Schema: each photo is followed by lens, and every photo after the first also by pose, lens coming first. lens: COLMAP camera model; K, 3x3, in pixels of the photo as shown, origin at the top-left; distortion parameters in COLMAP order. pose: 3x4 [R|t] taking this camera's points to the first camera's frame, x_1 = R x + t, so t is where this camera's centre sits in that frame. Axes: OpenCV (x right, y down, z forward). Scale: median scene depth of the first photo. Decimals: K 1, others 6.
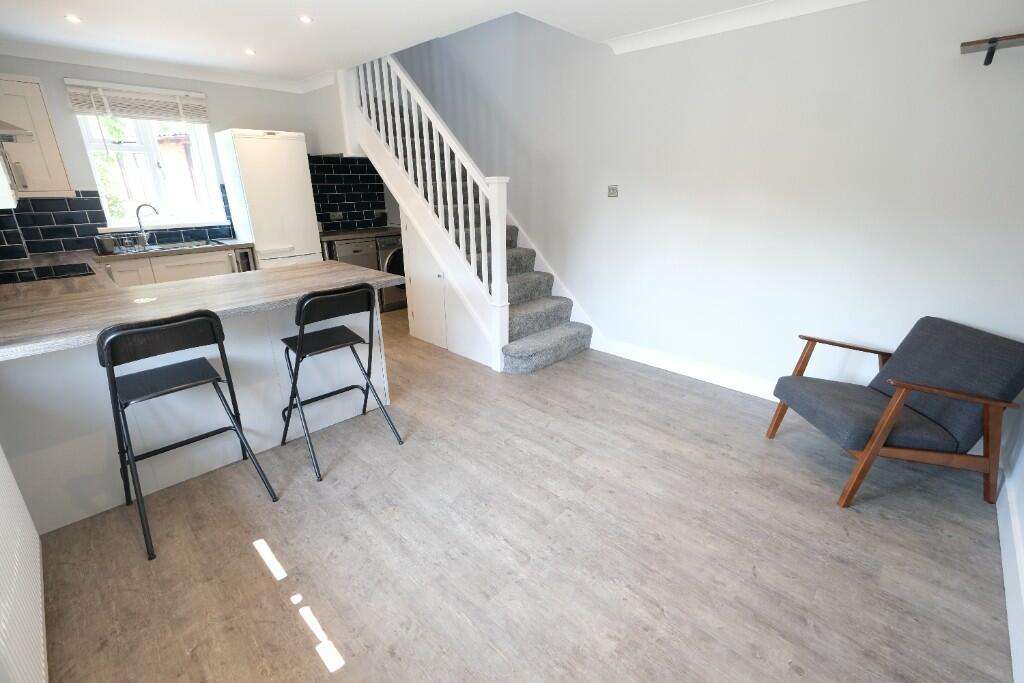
lens RADIAL K [[445.1, 0, 511.7], [0, 445.1, 339.0], [0, 0, 1]] dist [-0.002535, -0.000585]
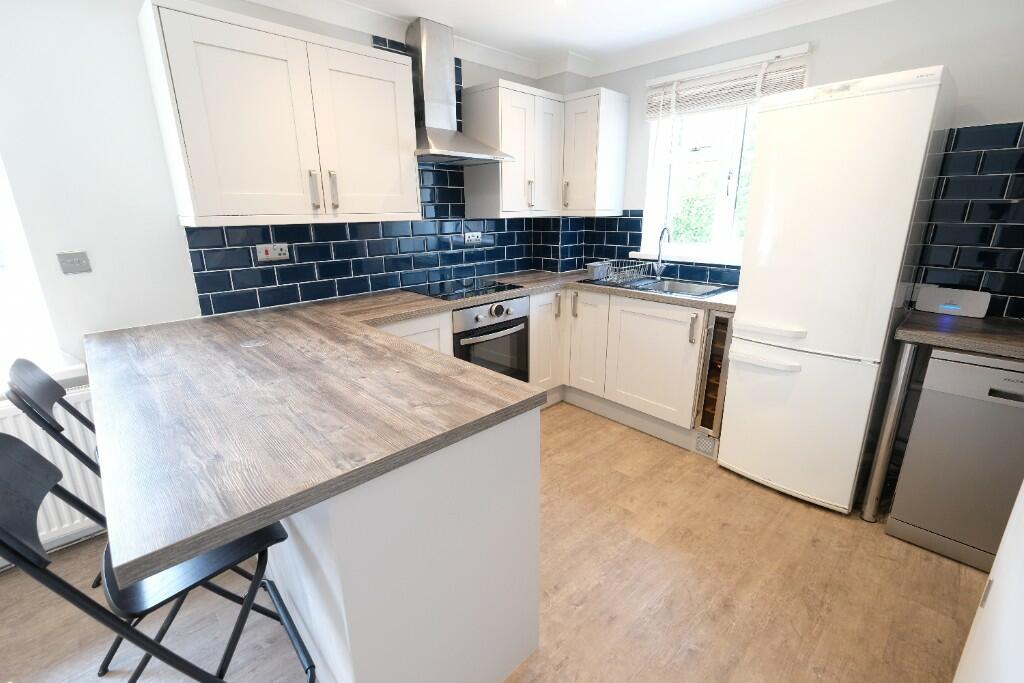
lens RADIAL K [[445.1, 0, 513.1], [0, 445.1, 335.6], [0, 0, 1]] dist [-0.002535, -0.000585]
pose [[-0.037526, 0.279393, -0.959443, -0.036054], [-0.320887, 0.905903, 0.276353, -0.289123], [0.946374, 0.318244, 0.055659, 0.843417]]
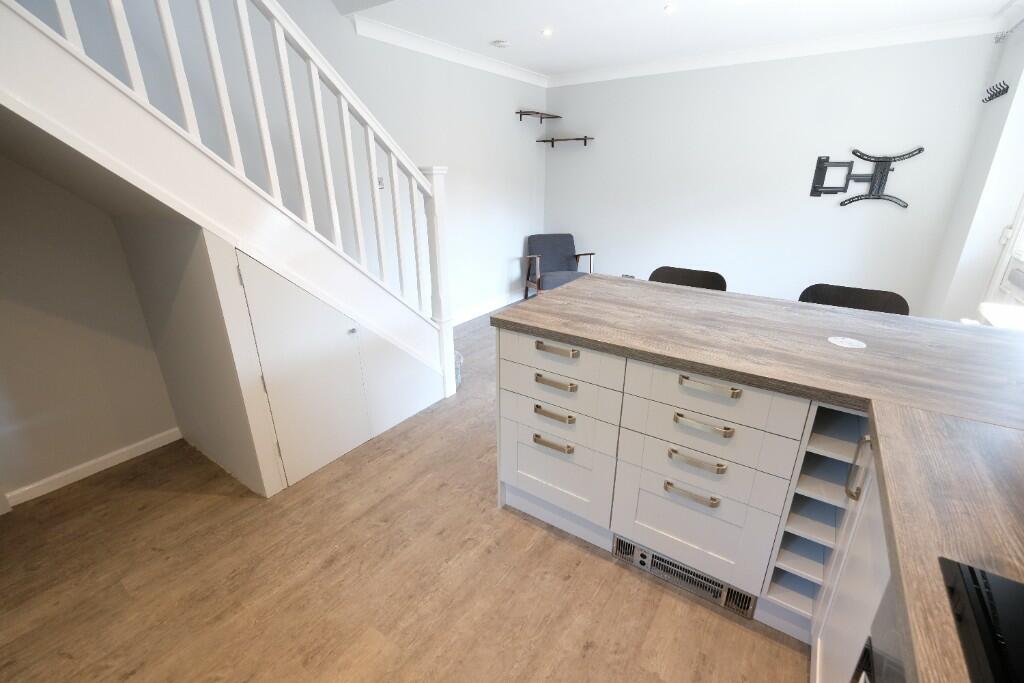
lens RADIAL K [[445.1, 0, 513.6], [0, 445.1, 339.8], [0, 0, 1]] dist [-0.002535, -0.000585]
pose [[-0.169927, -0.343214, 0.923758, -0.829152], [0.328397, 0.864088, 0.381453, -0.315910], [-0.929129, 0.368178, -0.034122, 0.905098]]
